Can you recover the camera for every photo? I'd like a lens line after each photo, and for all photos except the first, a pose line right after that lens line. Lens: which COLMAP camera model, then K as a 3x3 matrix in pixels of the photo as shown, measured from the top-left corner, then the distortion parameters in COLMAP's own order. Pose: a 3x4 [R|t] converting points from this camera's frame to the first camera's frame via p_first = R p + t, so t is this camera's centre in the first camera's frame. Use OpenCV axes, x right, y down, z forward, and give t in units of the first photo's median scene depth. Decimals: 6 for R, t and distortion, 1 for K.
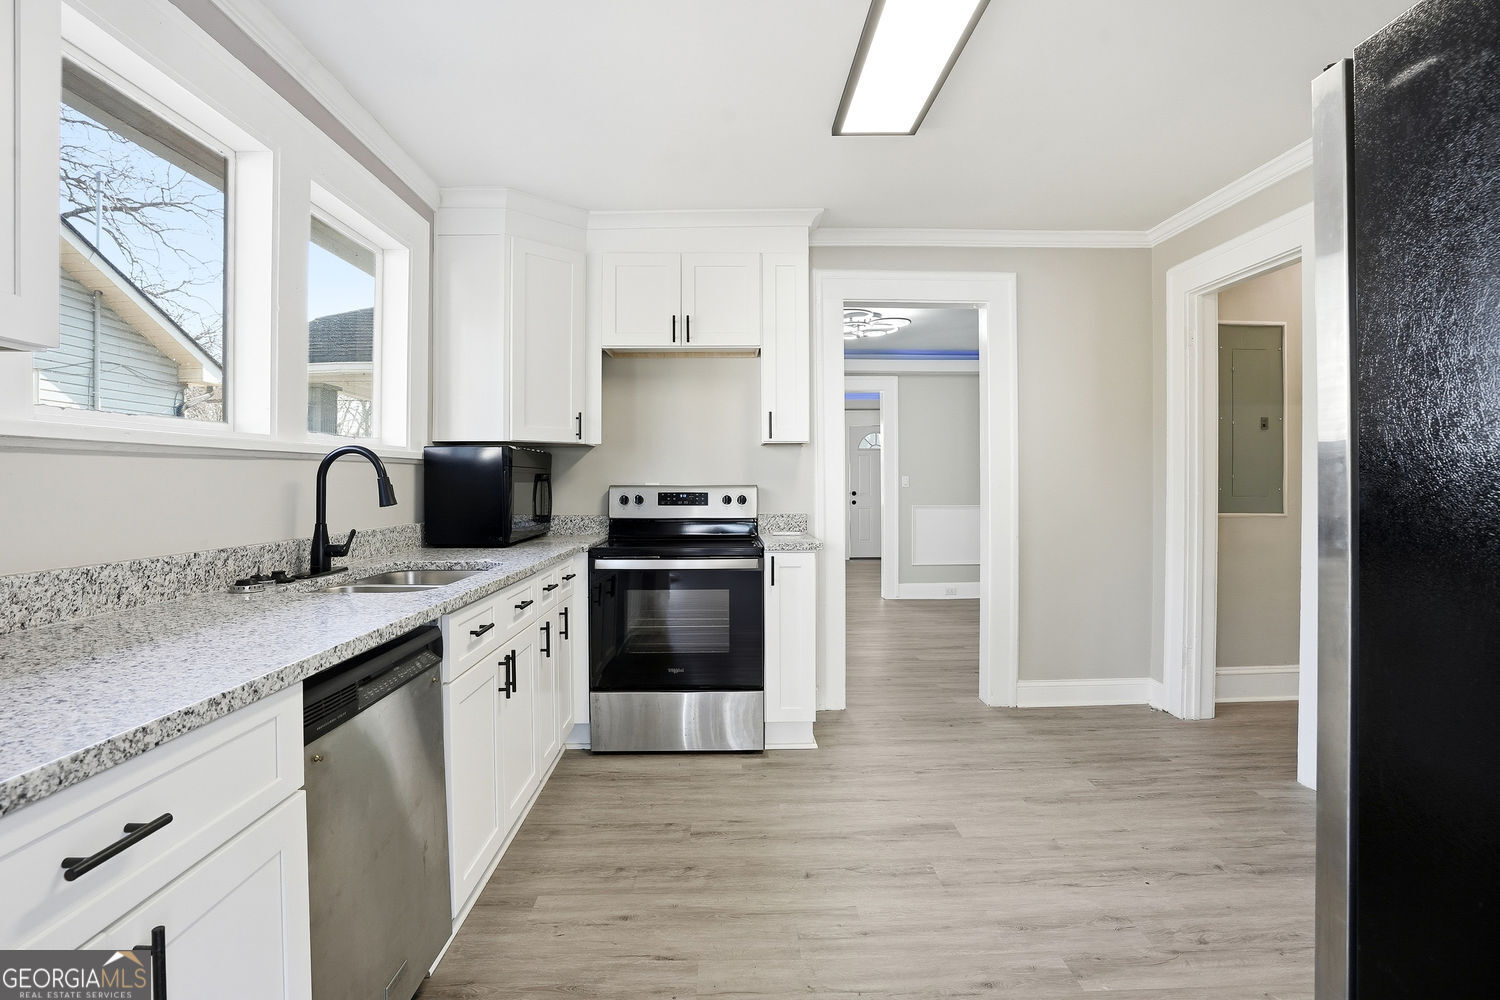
lens RADIAL K [[744.4, 0, 743.4], [0, 744.4, 493.7], [0, 0, 1]] dist [-0.079901, 0.038541]
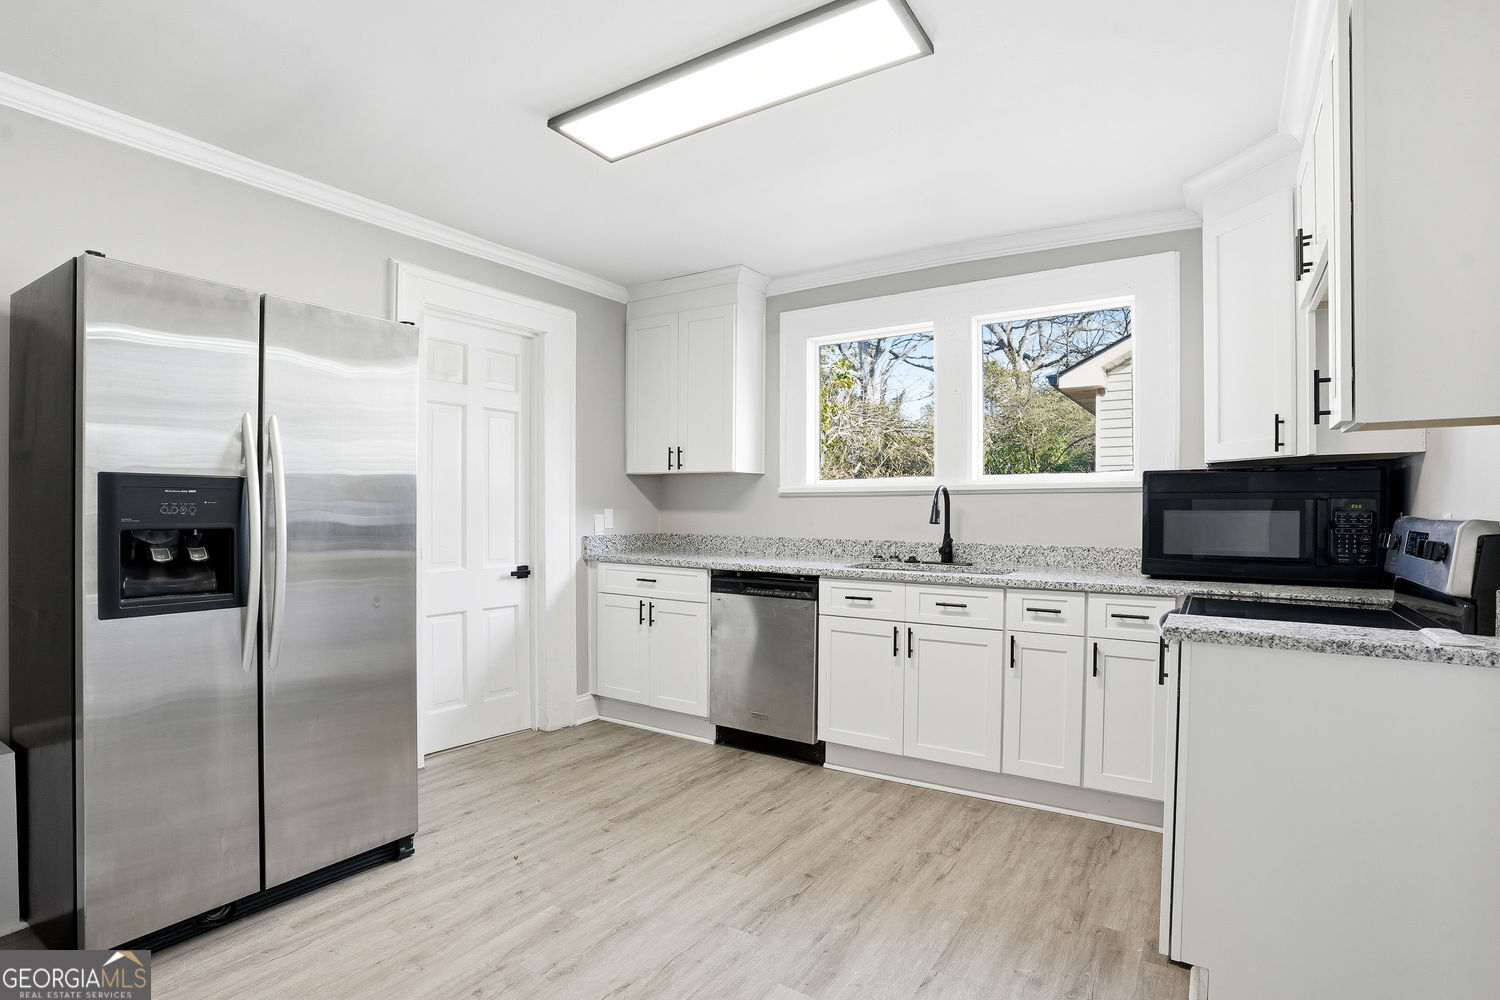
lens RADIAL K [[744.4, 0, 743.4], [0, 744.4, 493.7], [0, 0, 1]] dist [-0.079901, 0.038541]
pose [[-0.565736, -0.016119, -0.824429, 1.074466], [-0.016122, 0.999834, -0.008485, -0.027632], [0.824429, 0.008491, -0.565902, 1.581431]]
